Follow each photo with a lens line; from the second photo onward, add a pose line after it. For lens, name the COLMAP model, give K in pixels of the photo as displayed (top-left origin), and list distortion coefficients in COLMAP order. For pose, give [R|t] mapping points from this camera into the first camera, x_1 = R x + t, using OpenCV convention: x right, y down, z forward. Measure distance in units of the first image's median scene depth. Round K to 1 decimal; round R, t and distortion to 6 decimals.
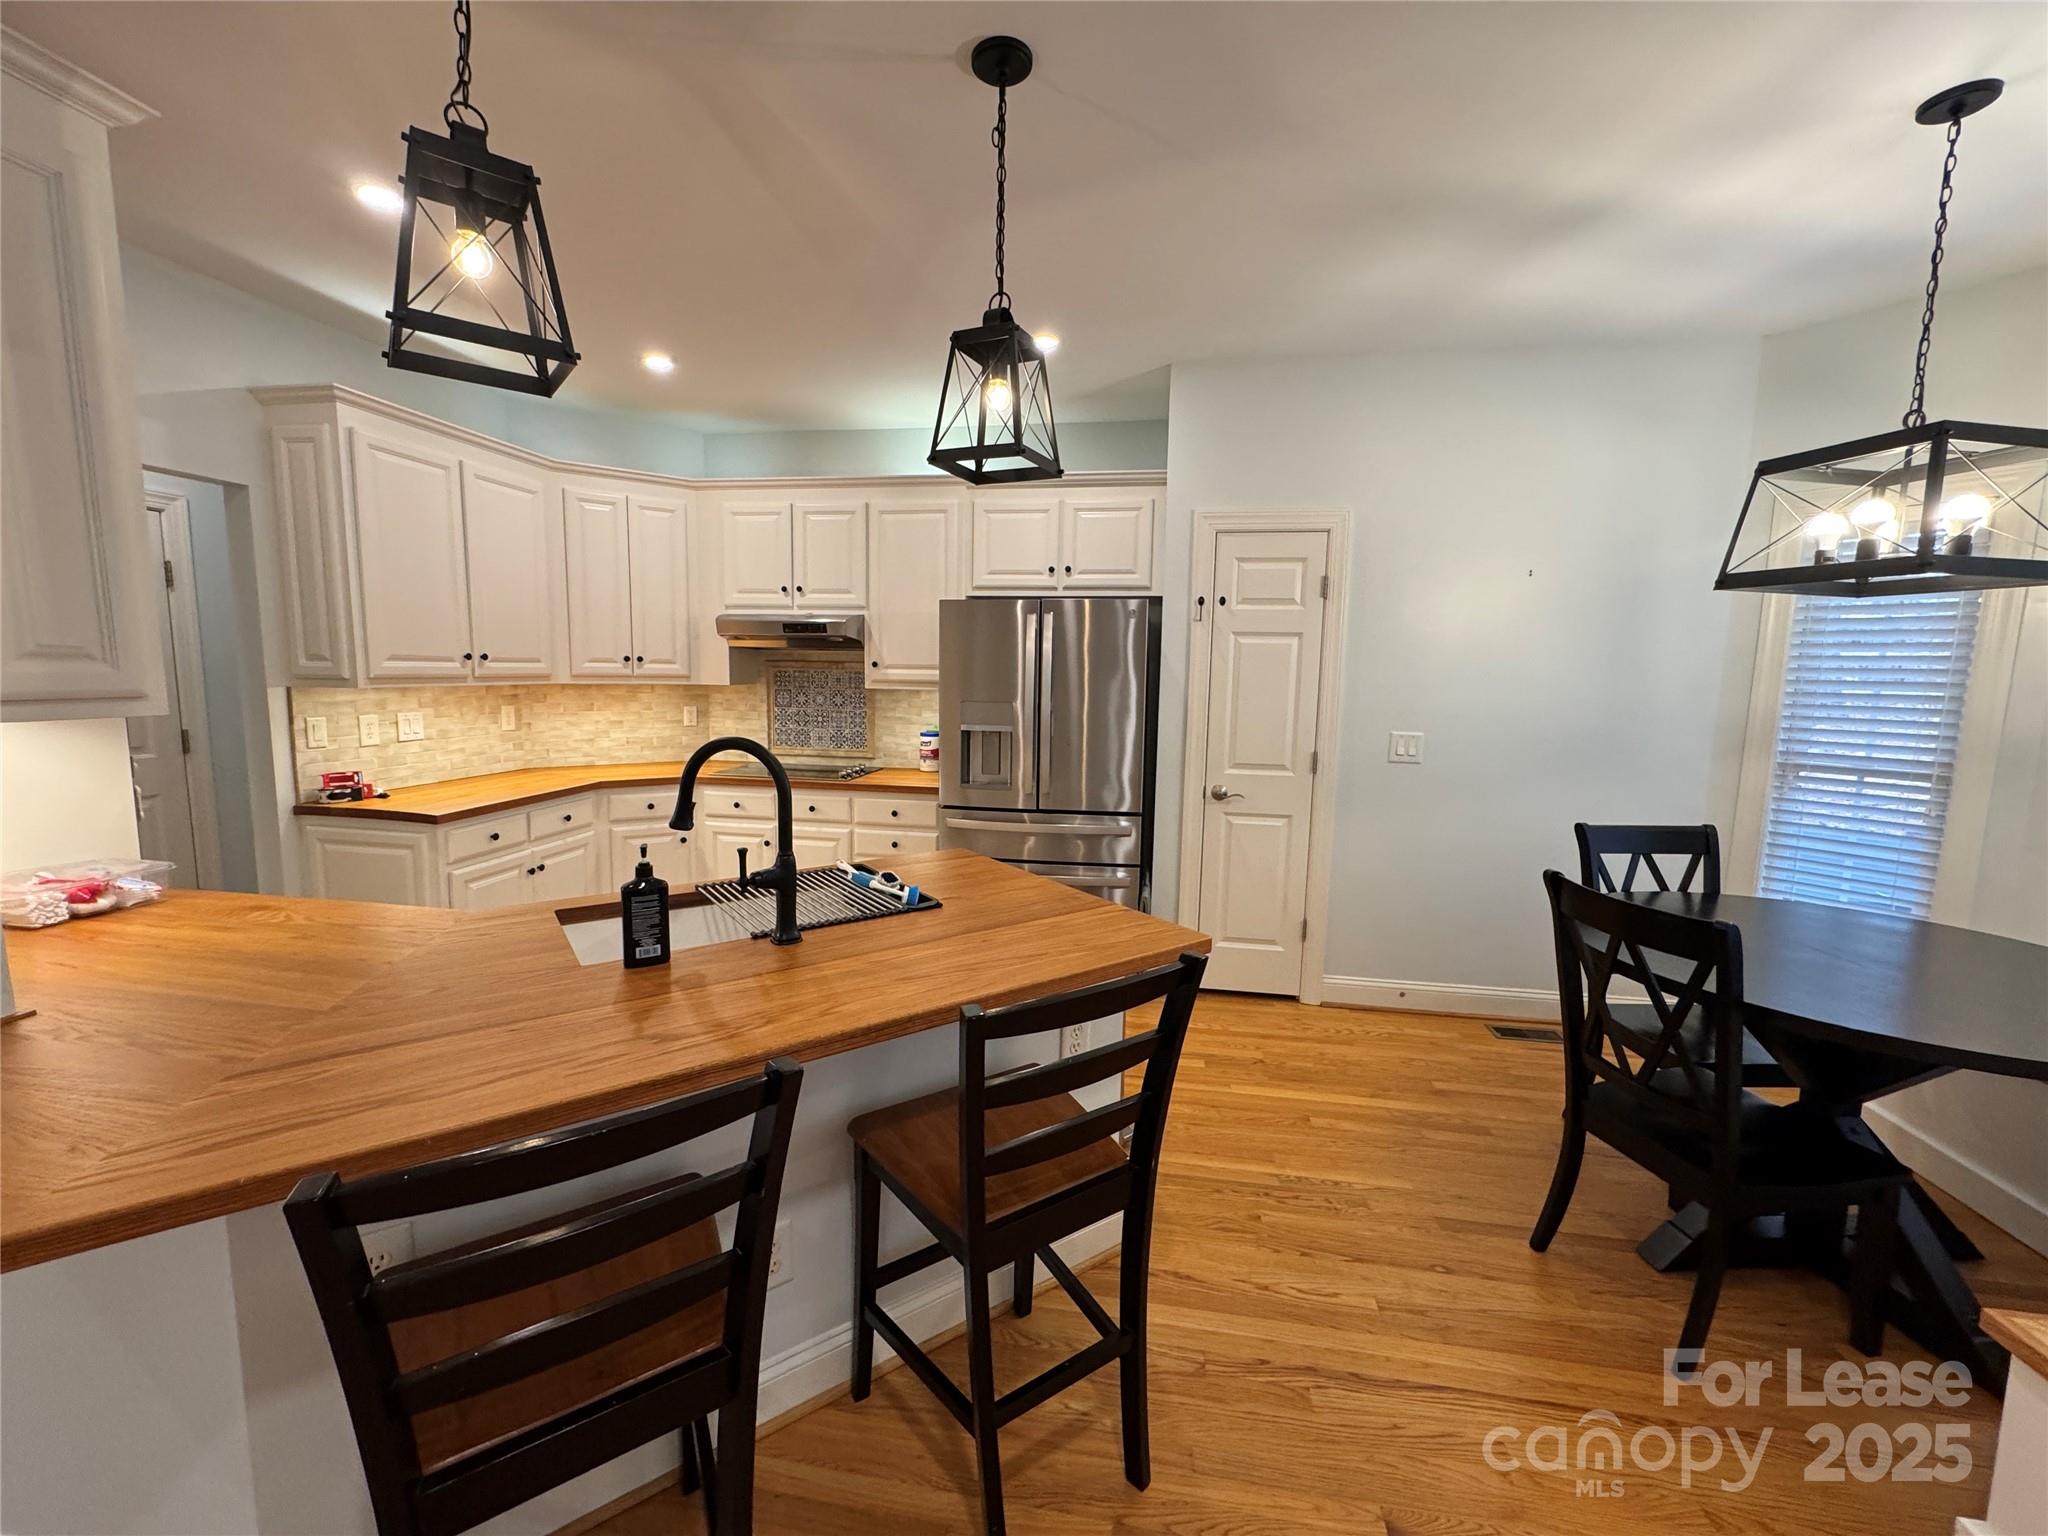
lens RADIAL K [[816.8, 0, 1018.3], [0, 816.8, 768.0], [0, 0, 1]] dist [-0.000217, -0.000679]
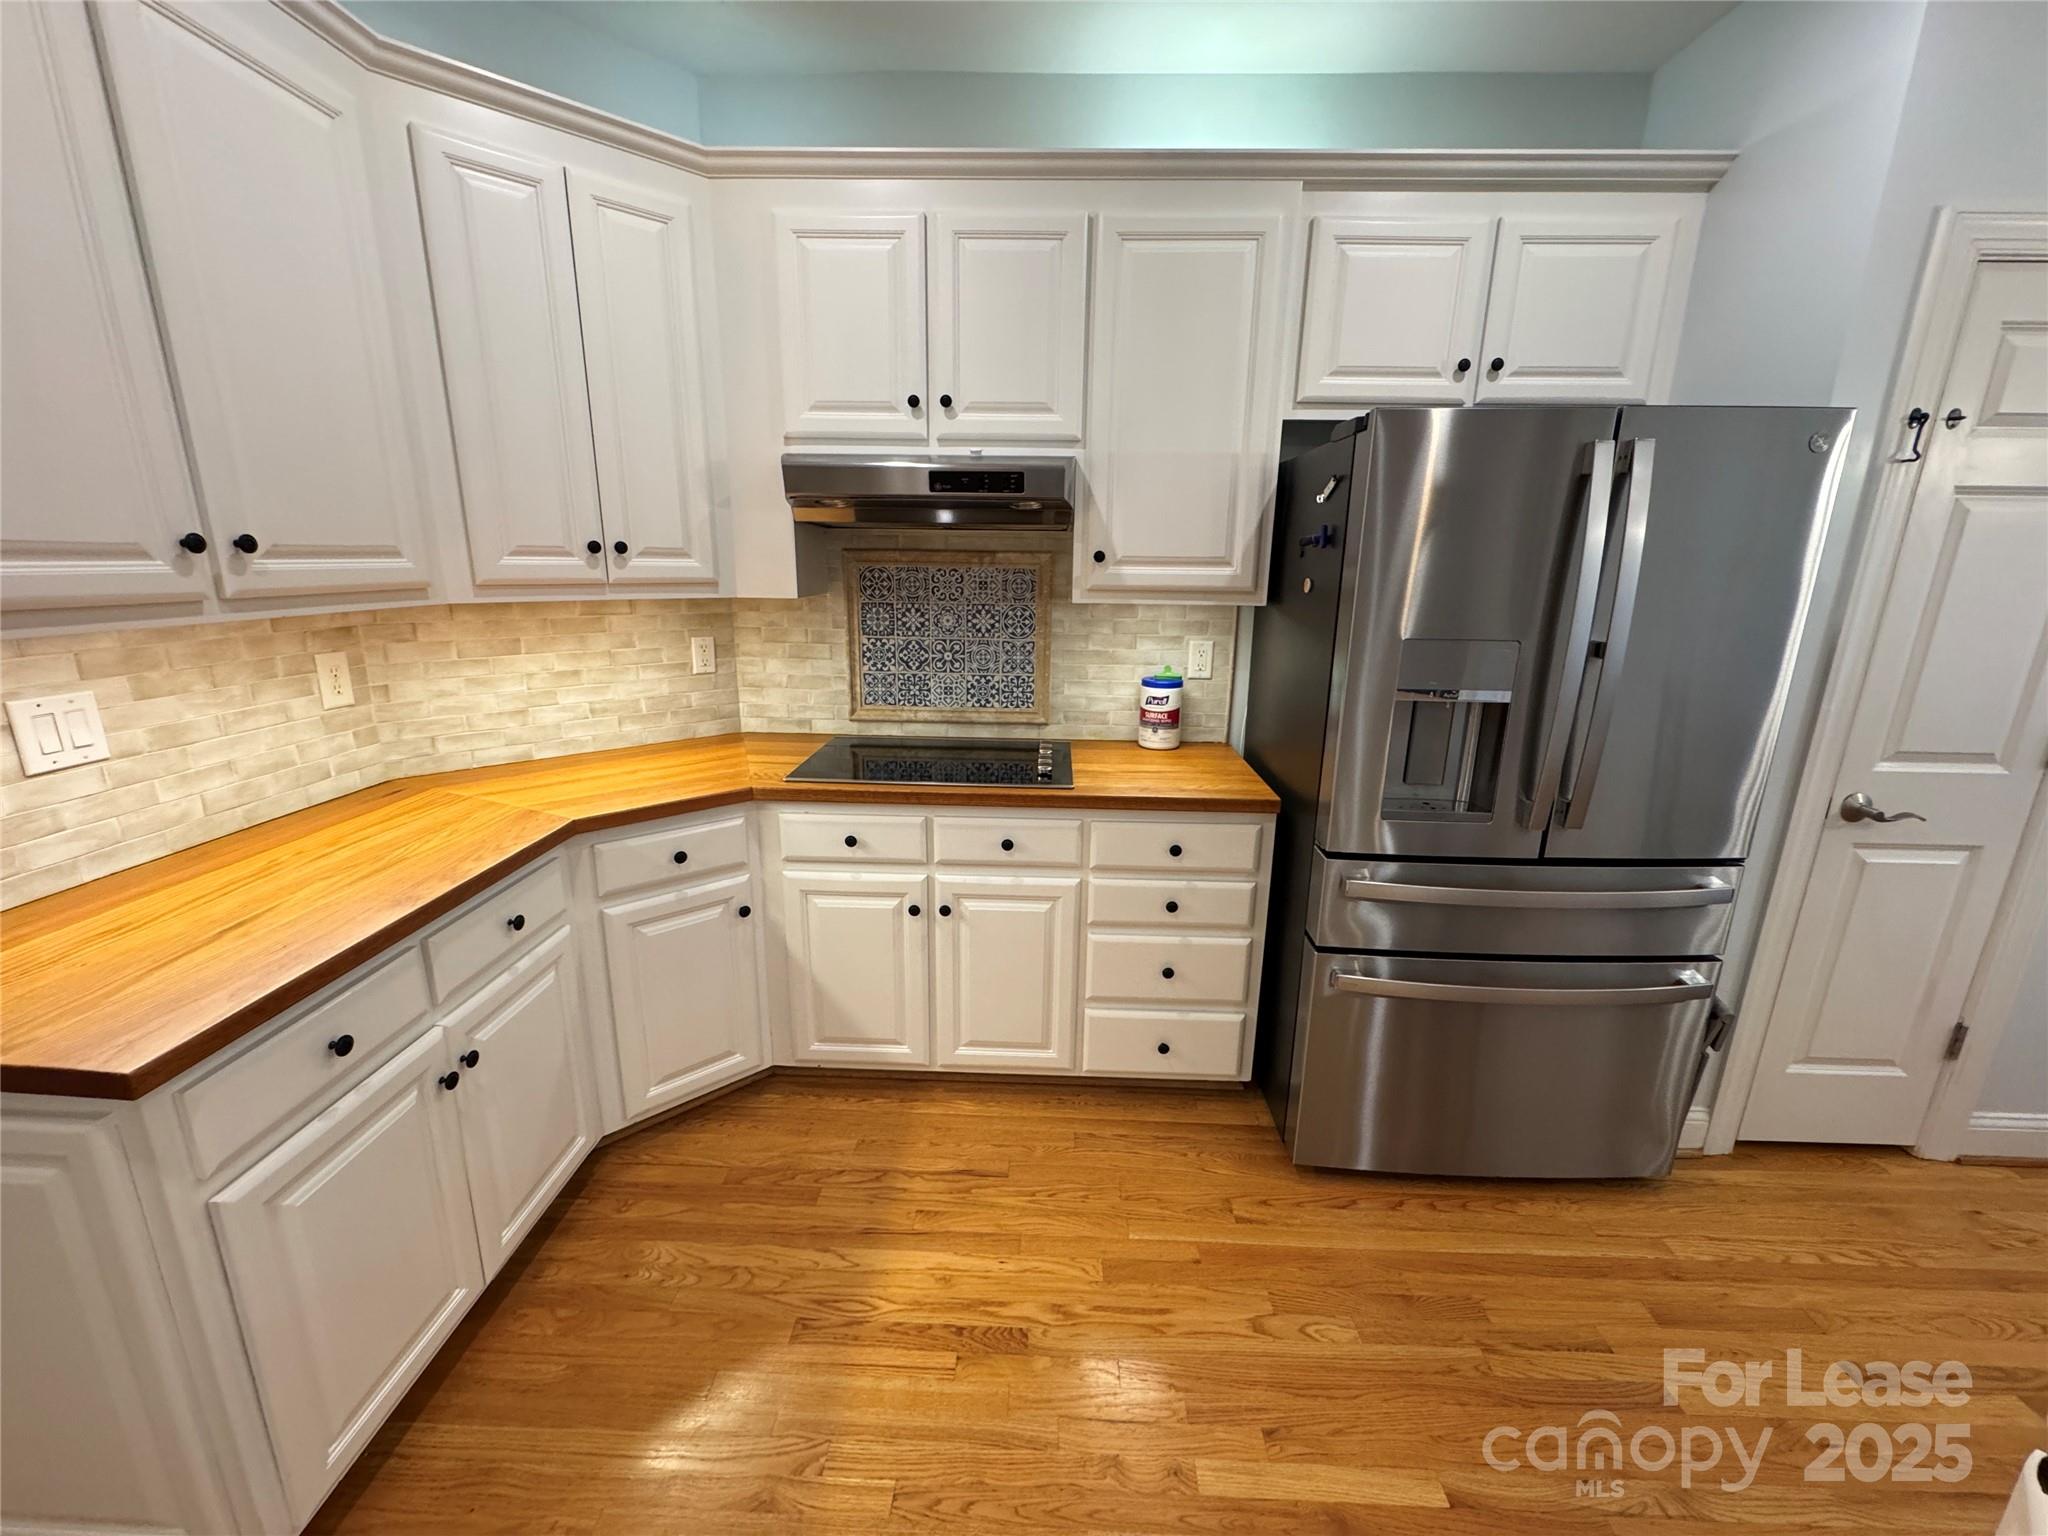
lens RADIAL K [[816.8, 0, 1018.8], [0, 816.8, 766.6], [0, 0, 1]] dist [-0.000217, -0.000679]
pose [[0.990805, -0.038651, 0.129658, -0.302656], [0.021118, 0.990762, 0.133961, -0.066148], [-0.133638, -0.129991, 0.982468, 0.487200]]
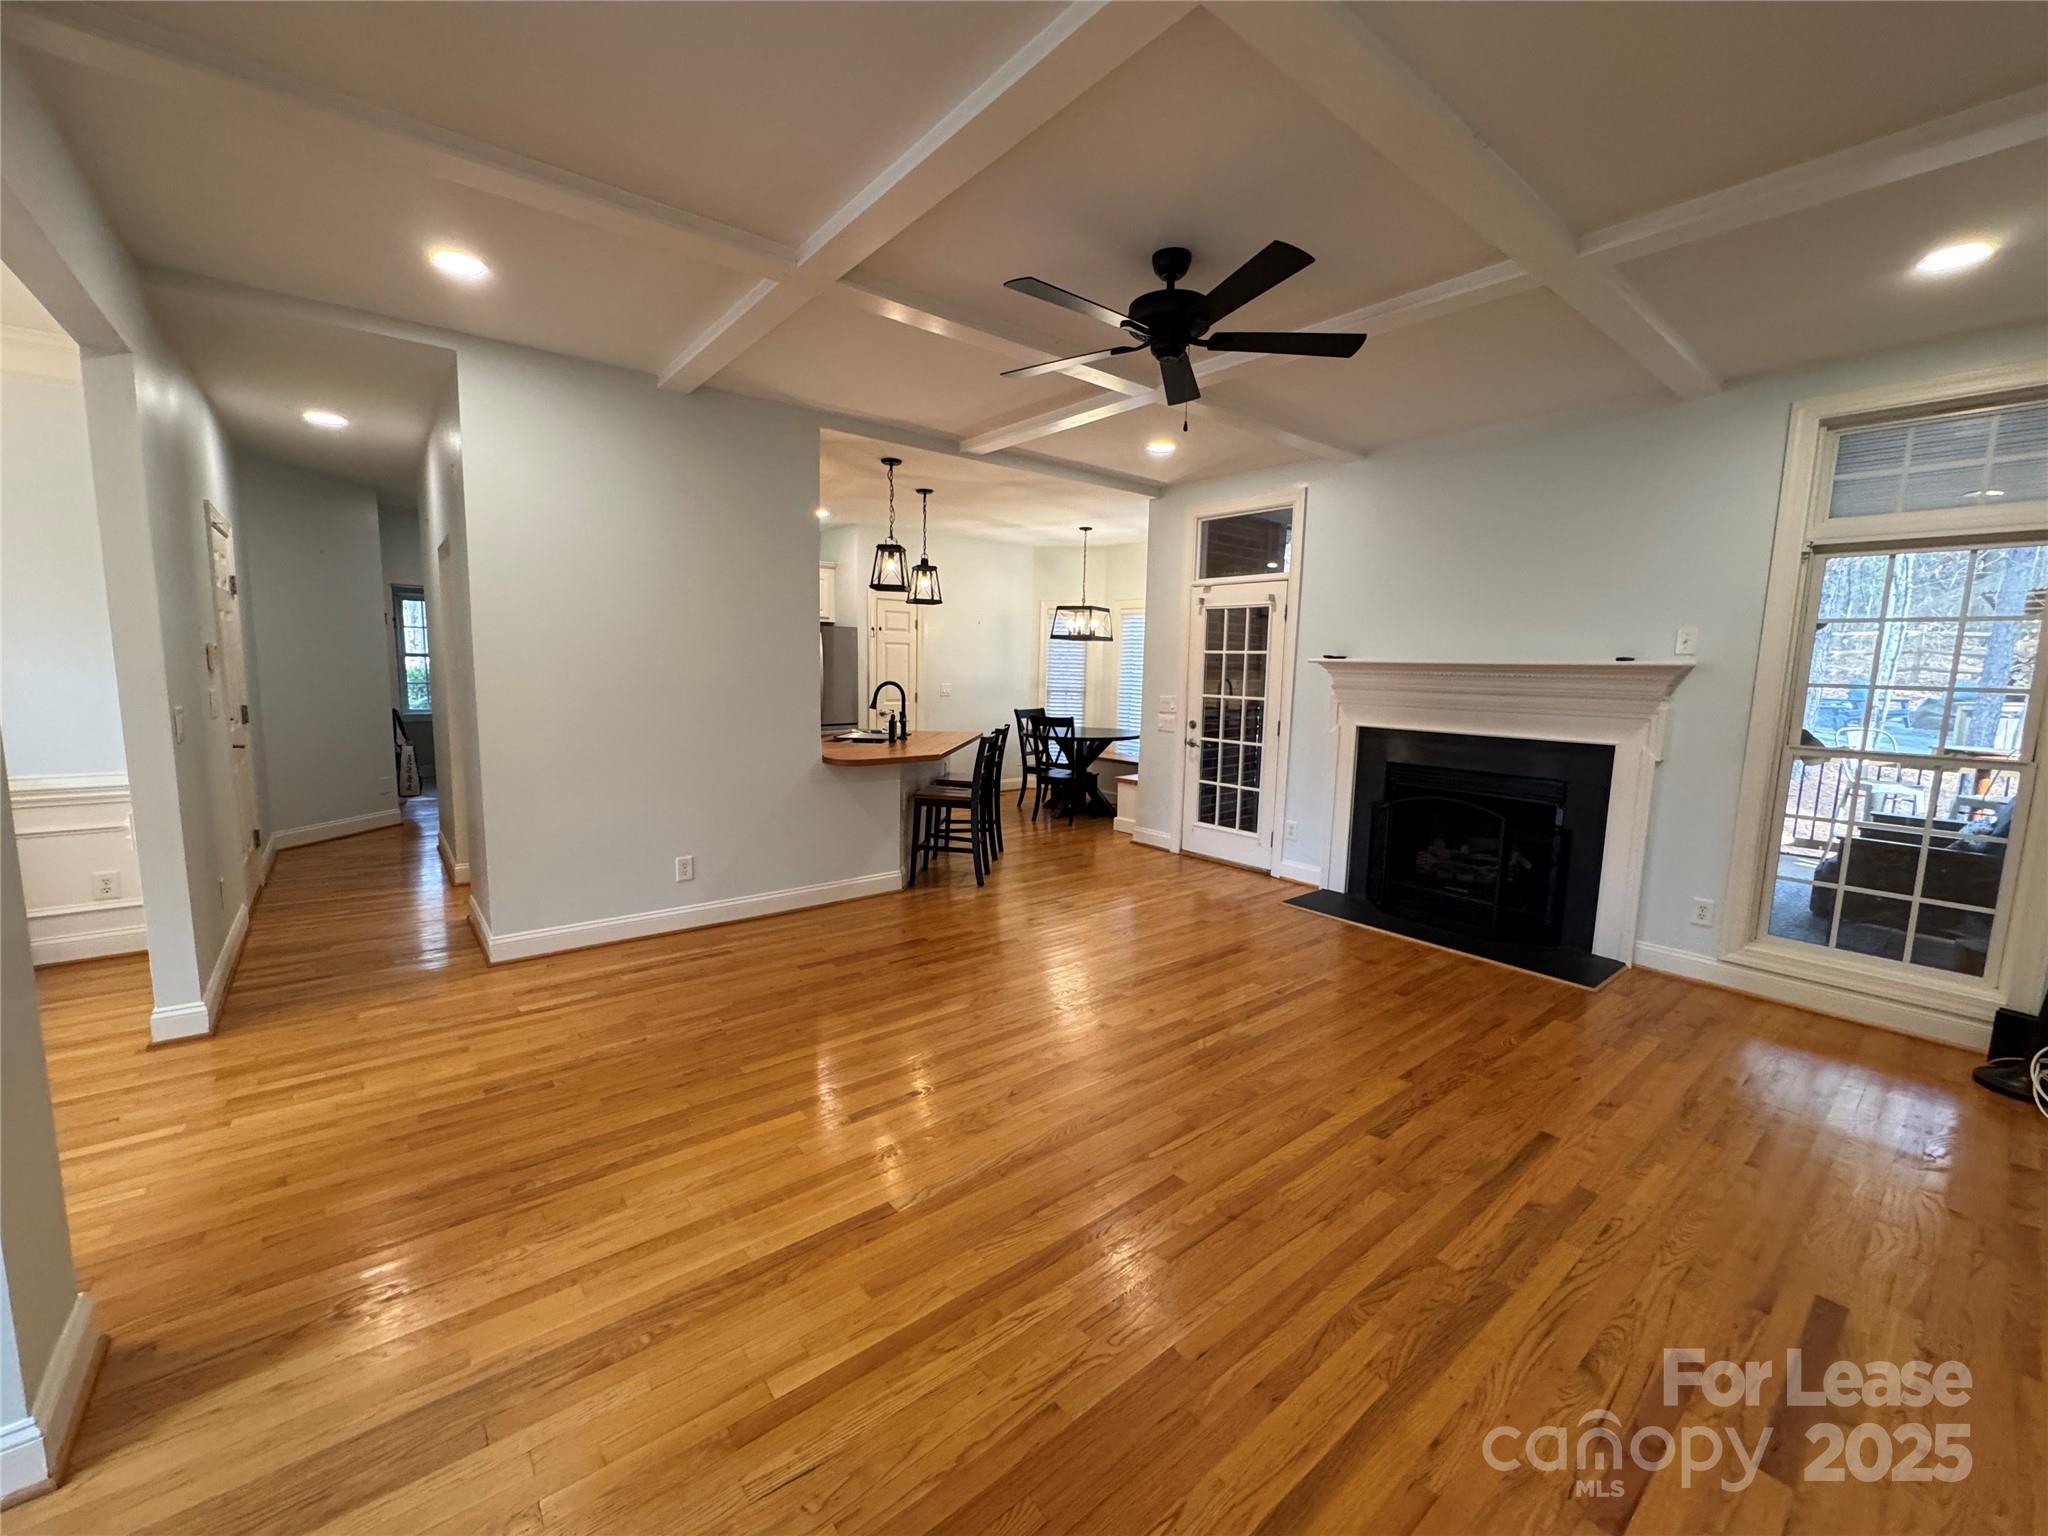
lens RADIAL K [[816.8, 0, 1025.2], [0, 816.8, 765.1], [0, 0, 1]] dist [-0.000217, -0.000679]
pose [[0.659674, -0.097113, 0.745251, -1.054325], [0.080650, 0.995038, 0.058273, 0.065416], [-0.747212, 0.021663, 0.664233, -0.705473]]
